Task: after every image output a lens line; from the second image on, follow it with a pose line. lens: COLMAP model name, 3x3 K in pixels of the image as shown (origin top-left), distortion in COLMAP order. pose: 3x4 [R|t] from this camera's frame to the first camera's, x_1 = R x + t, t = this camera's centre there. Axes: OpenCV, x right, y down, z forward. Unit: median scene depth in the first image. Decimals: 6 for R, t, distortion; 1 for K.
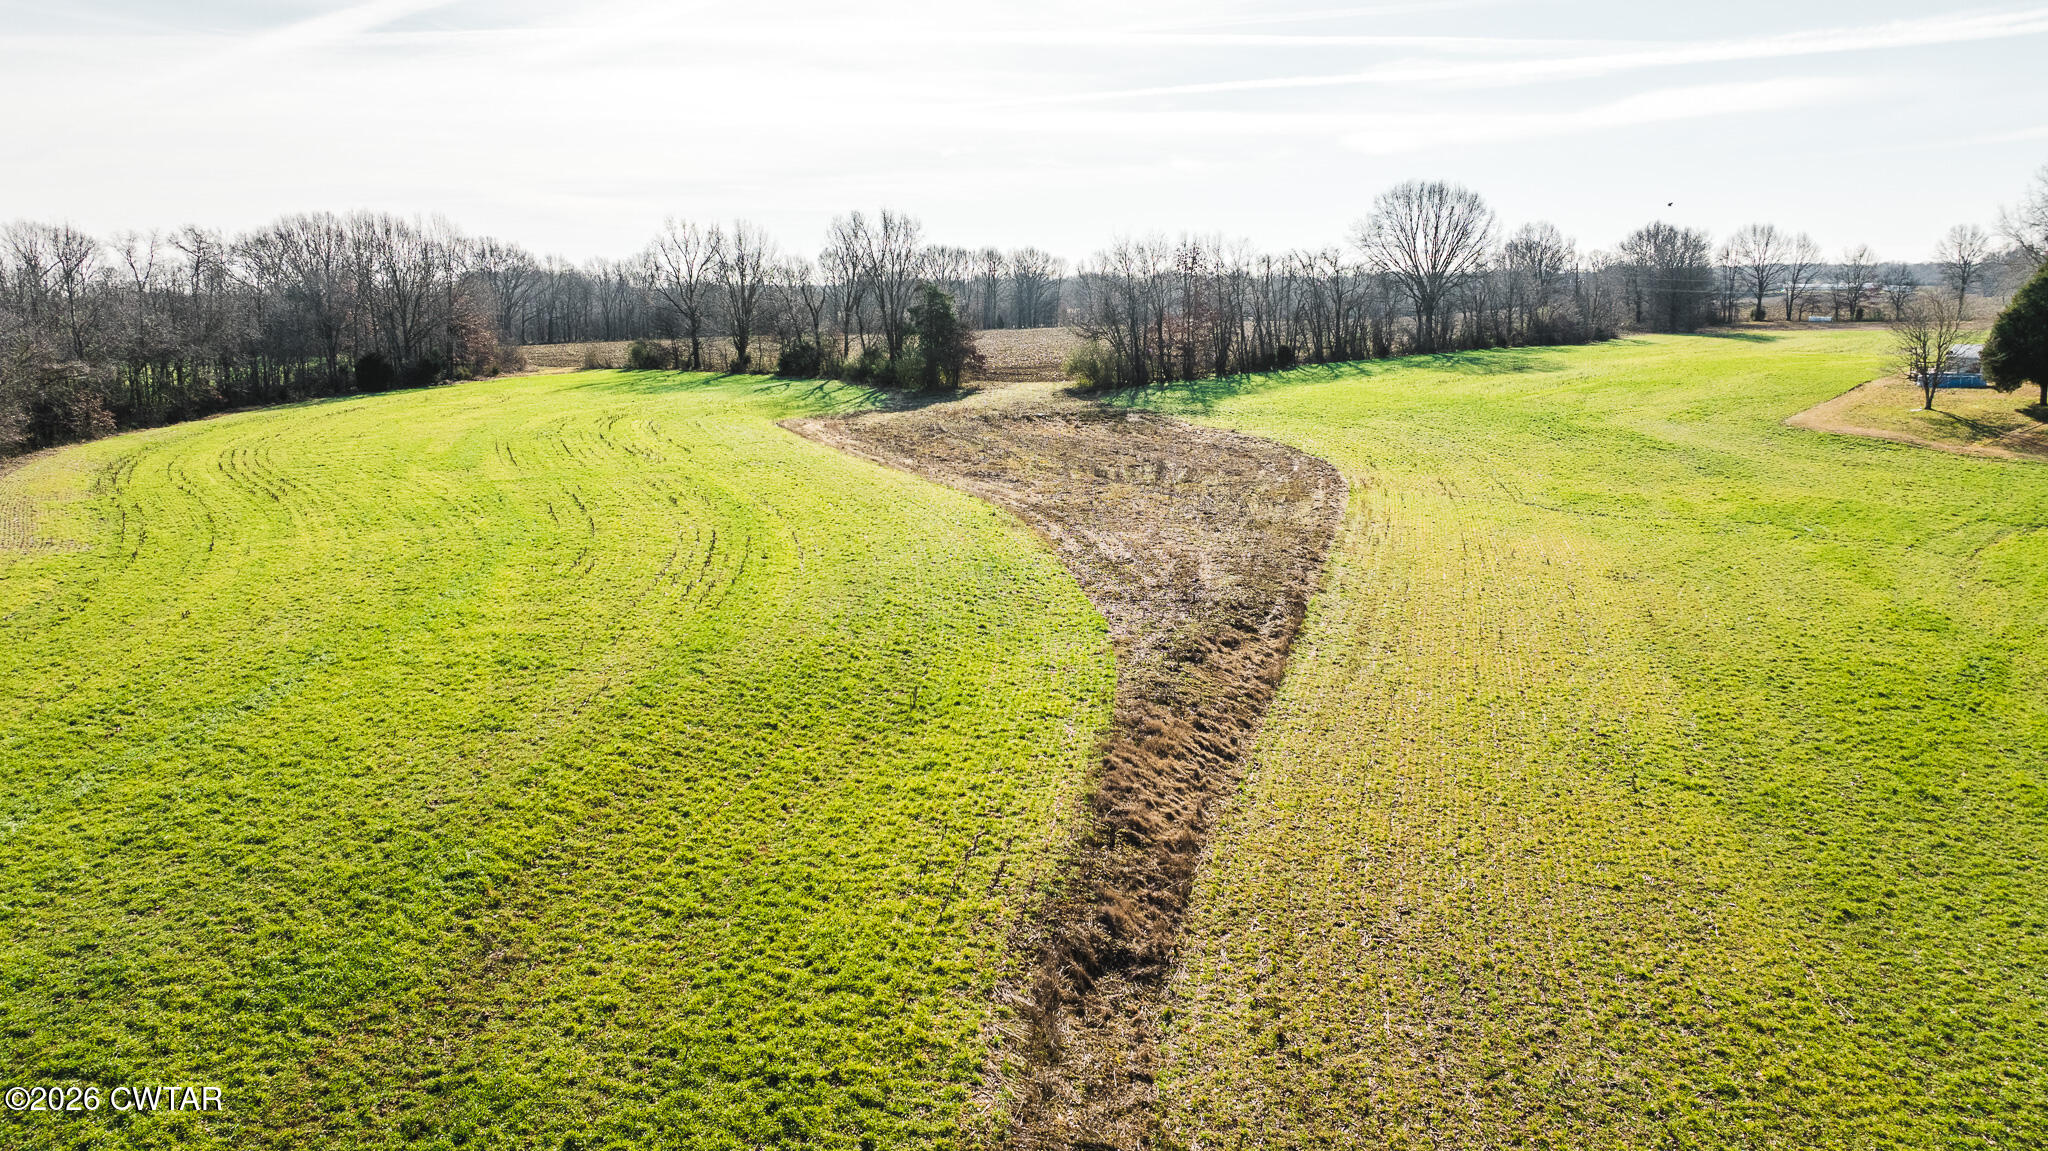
lens RADIAL K [[1452.0, 0, 1024.0], [0, 1452.0, 575.5], [0, 0, 1]] dist [-0.020795, 0.001131]
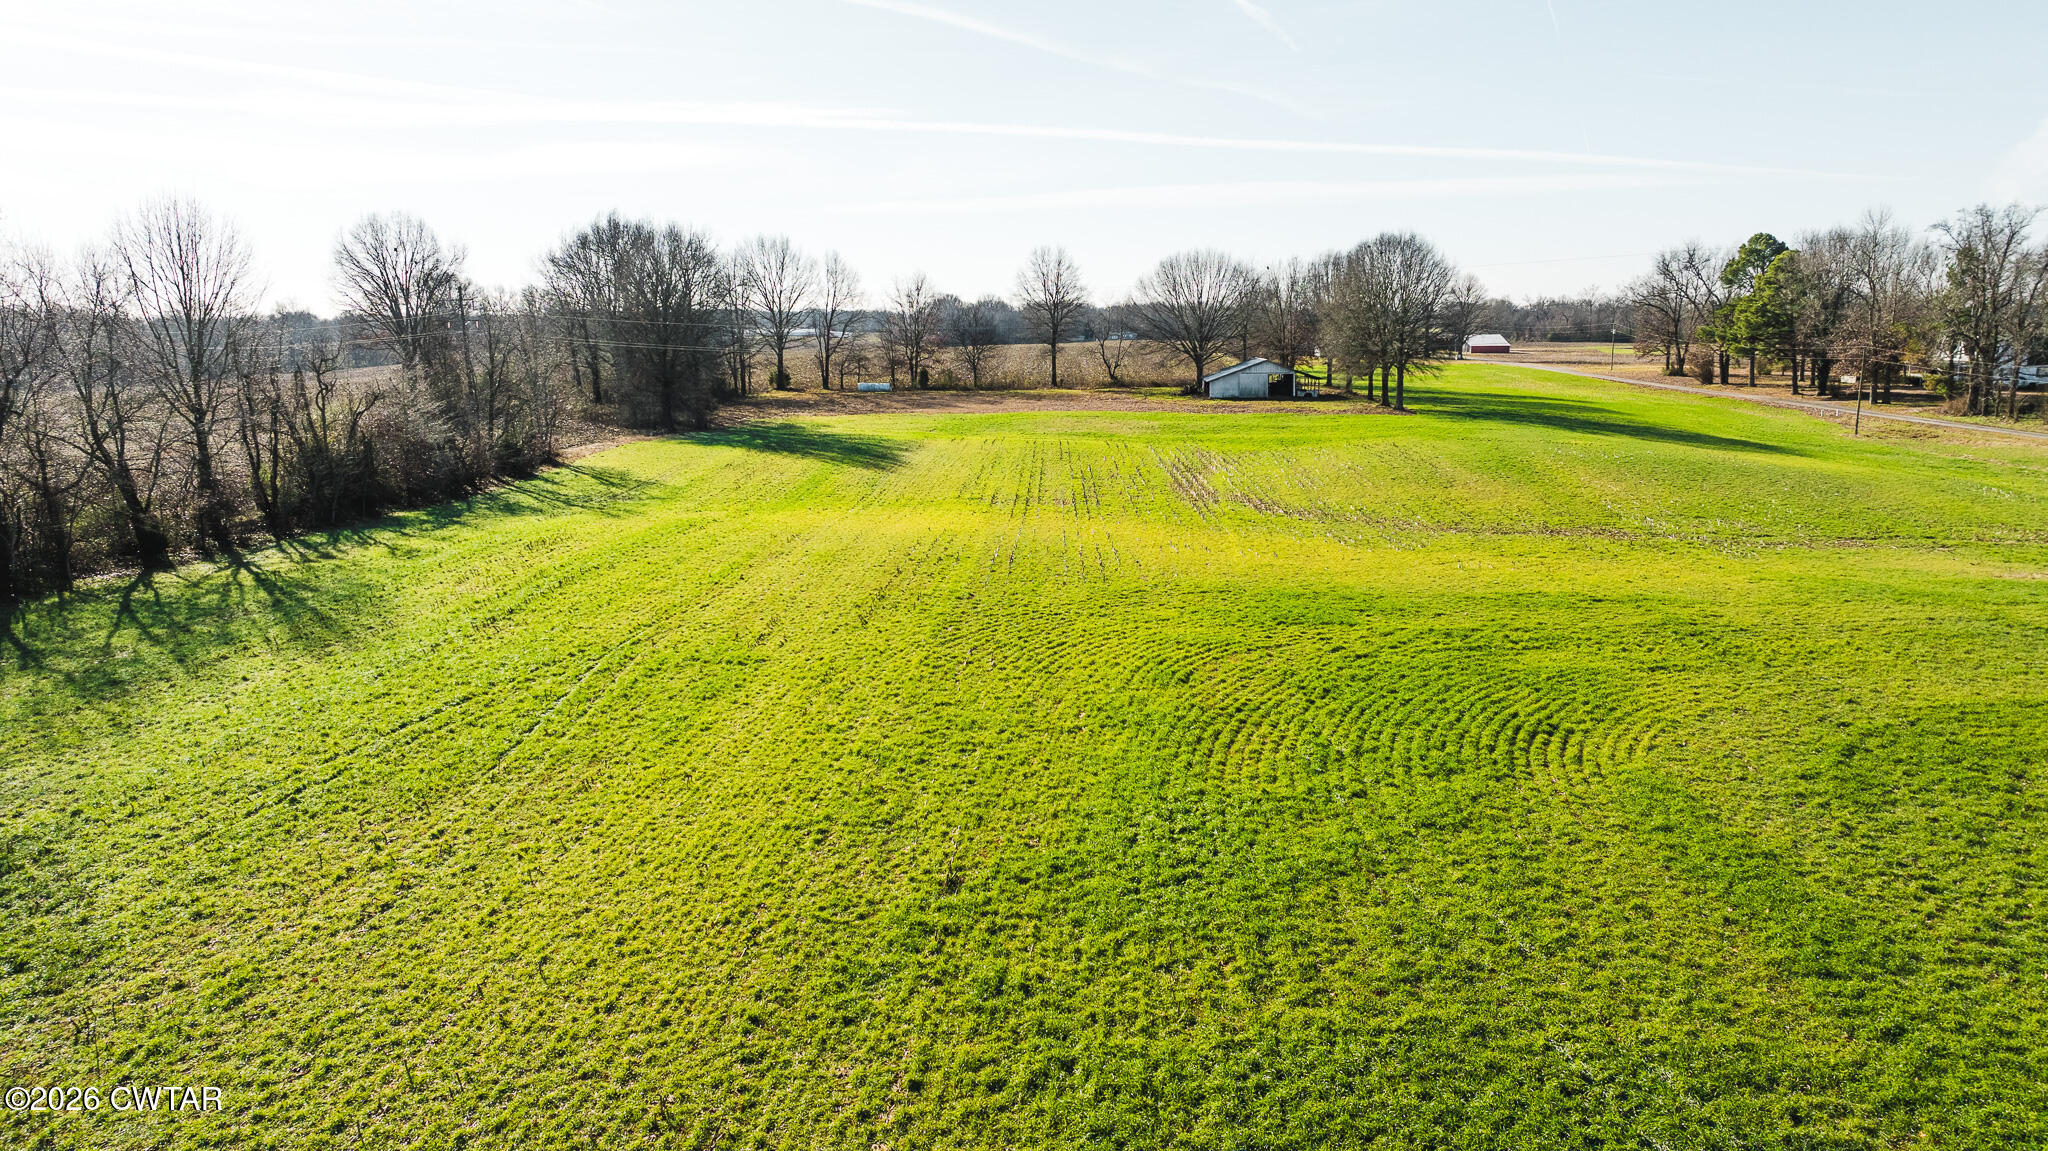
lens RADIAL K [[1452.0, 0, 1024.0], [0, 1452.0, 575.5], [0, 0, 1]] dist [-0.020795, 0.001131]
pose [[0.775906, -0.094582, 0.623718, 0.320397], [0.111137, 0.993727, 0.012437, -0.155824], [-0.620982, 0.059668, 0.781551, 0.755047]]
